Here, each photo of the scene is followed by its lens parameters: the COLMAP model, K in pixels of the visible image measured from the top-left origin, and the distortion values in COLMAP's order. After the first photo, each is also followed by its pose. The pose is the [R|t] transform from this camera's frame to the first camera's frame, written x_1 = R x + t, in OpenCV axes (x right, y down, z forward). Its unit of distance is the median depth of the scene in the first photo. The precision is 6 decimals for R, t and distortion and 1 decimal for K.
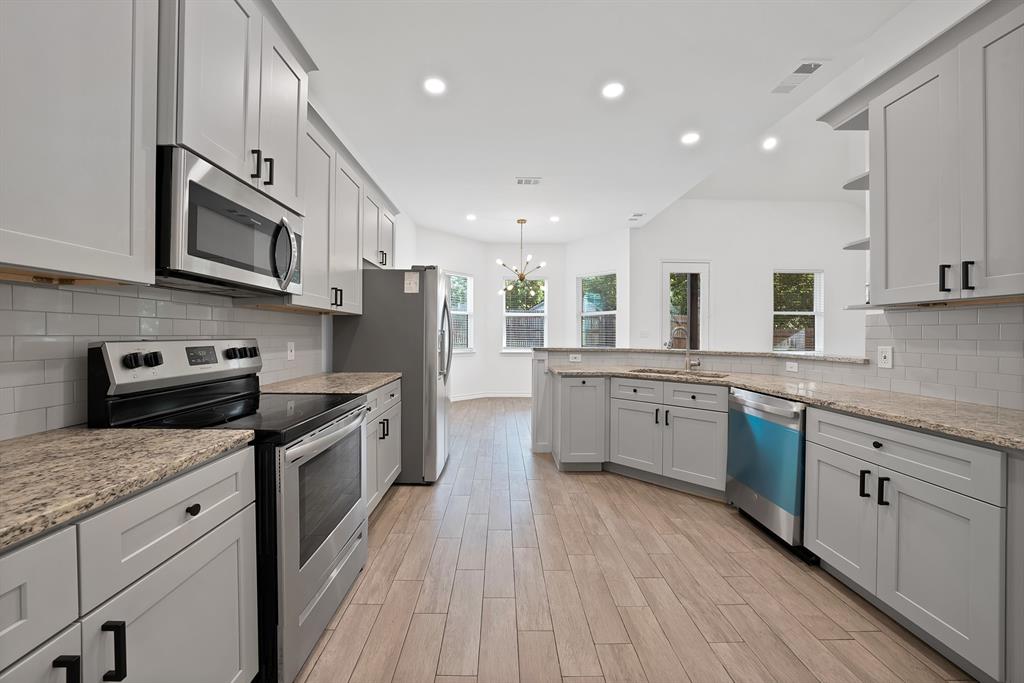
lens RADIAL K [[388.4, 0, 503.1], [0, 388.4, 328.6], [0, 0, 1]] dist [-0.011346, -0.000088]
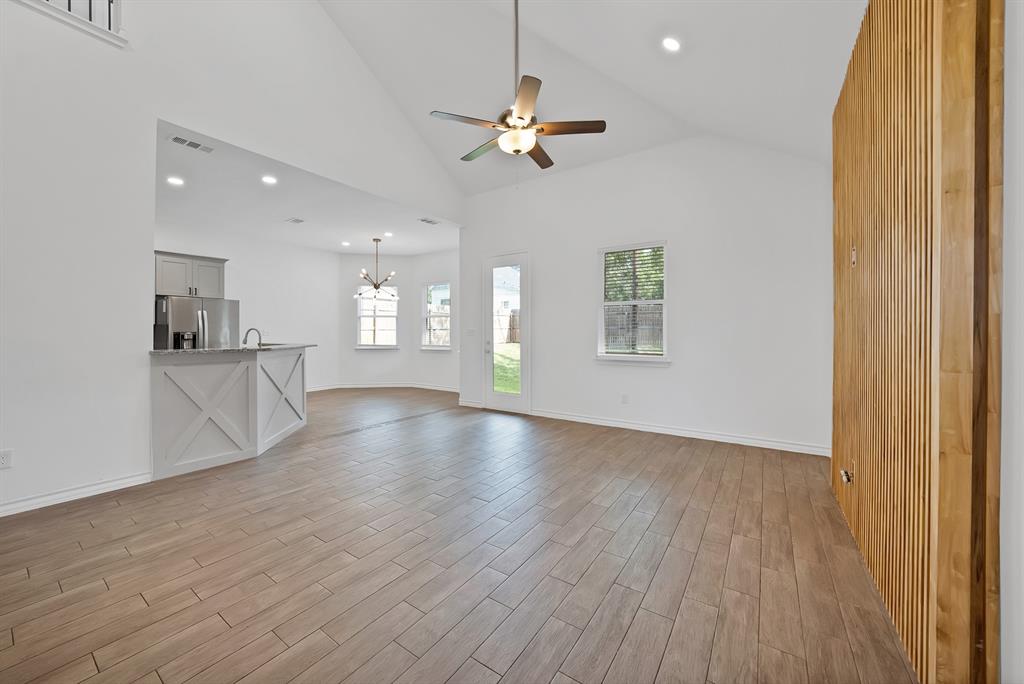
lens RADIAL K [[370.7, 0, 512.3], [0, 370.7, 338.8], [0, 0, 1]] dist [-0.020544, 0.002205]
pose [[0.830530, 0.002671, -0.556968, 2.899932], [0.015416, 0.999495, 0.027780, 0.021694], [0.556761, -0.031659, 0.830069, 0.729647]]
